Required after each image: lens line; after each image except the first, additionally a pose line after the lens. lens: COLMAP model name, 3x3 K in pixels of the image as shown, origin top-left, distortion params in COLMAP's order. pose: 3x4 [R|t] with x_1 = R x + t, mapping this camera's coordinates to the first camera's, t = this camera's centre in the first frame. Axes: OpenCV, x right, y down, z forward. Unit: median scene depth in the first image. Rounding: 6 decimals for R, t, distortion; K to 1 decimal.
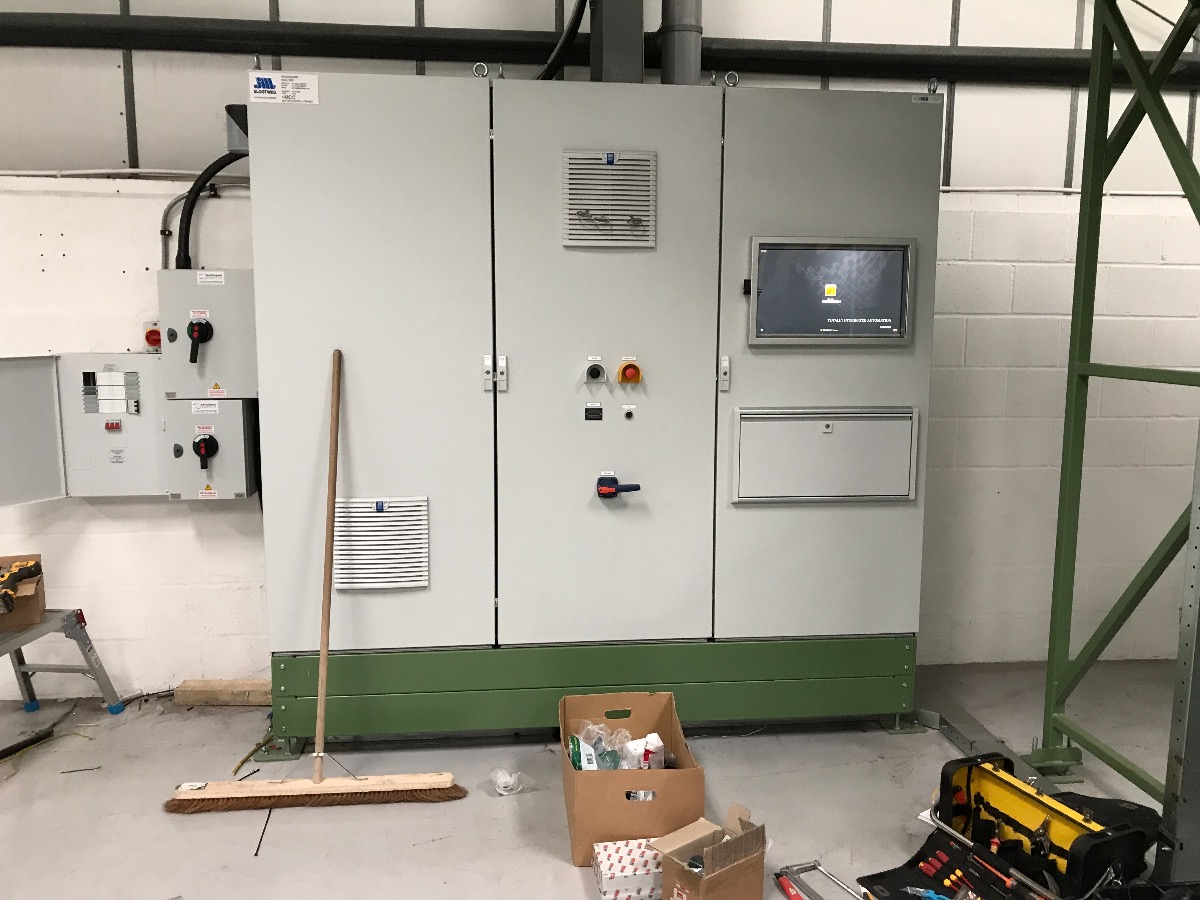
lens RADIAL K [[994.4, 0, 602.1], [0, 994.4, 449.7], [0, 0, 1]] dist [0.021349, 0.003154]
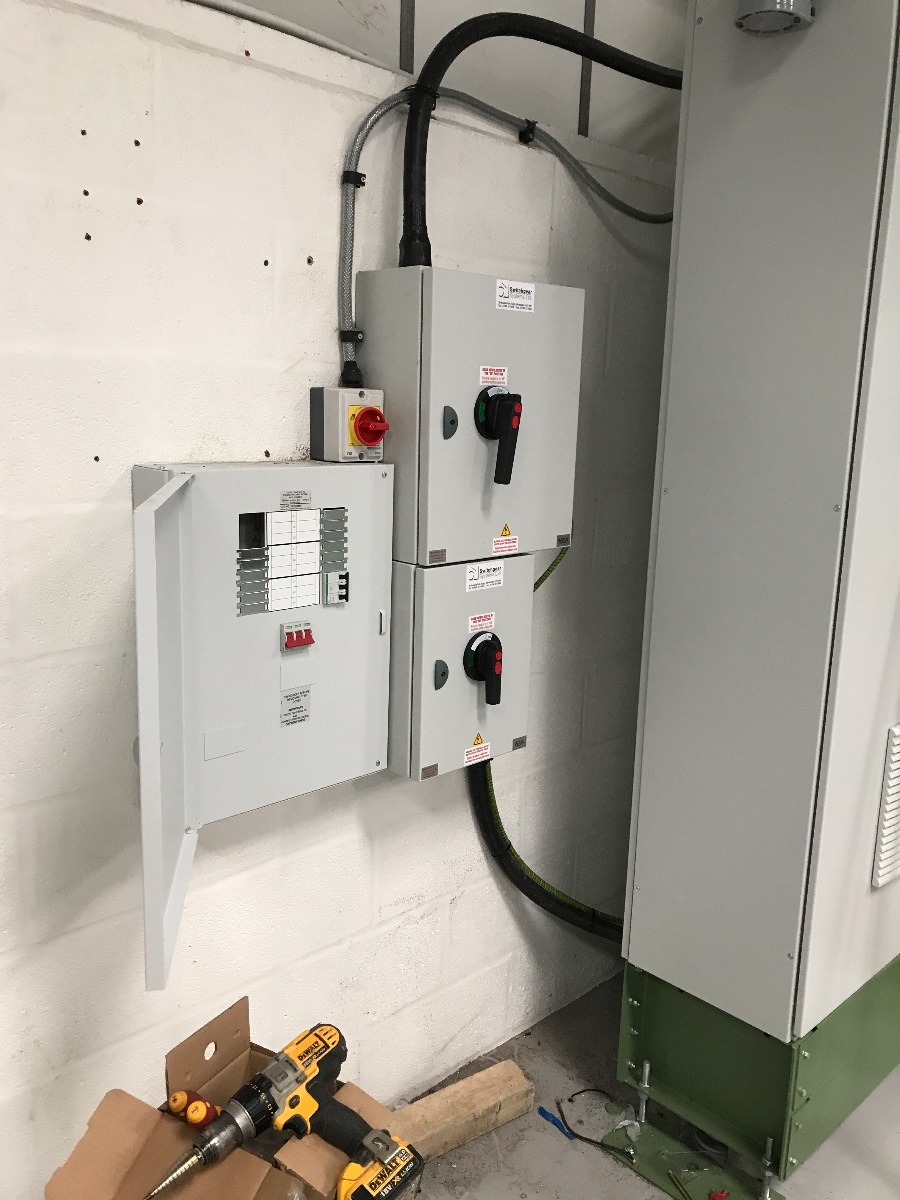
lens RADIAL K [[994.4, 0, 449.7], [0, 994.4, 601.3], [0, 0, 1]] dist [0.021349, 0.003154]
pose [[0.788282, -0.103678, 0.606516, -0.691840], [0.056999, 0.993768, 0.095794, -0.075803], [-0.612668, -0.040942, 0.789279, 0.631938]]
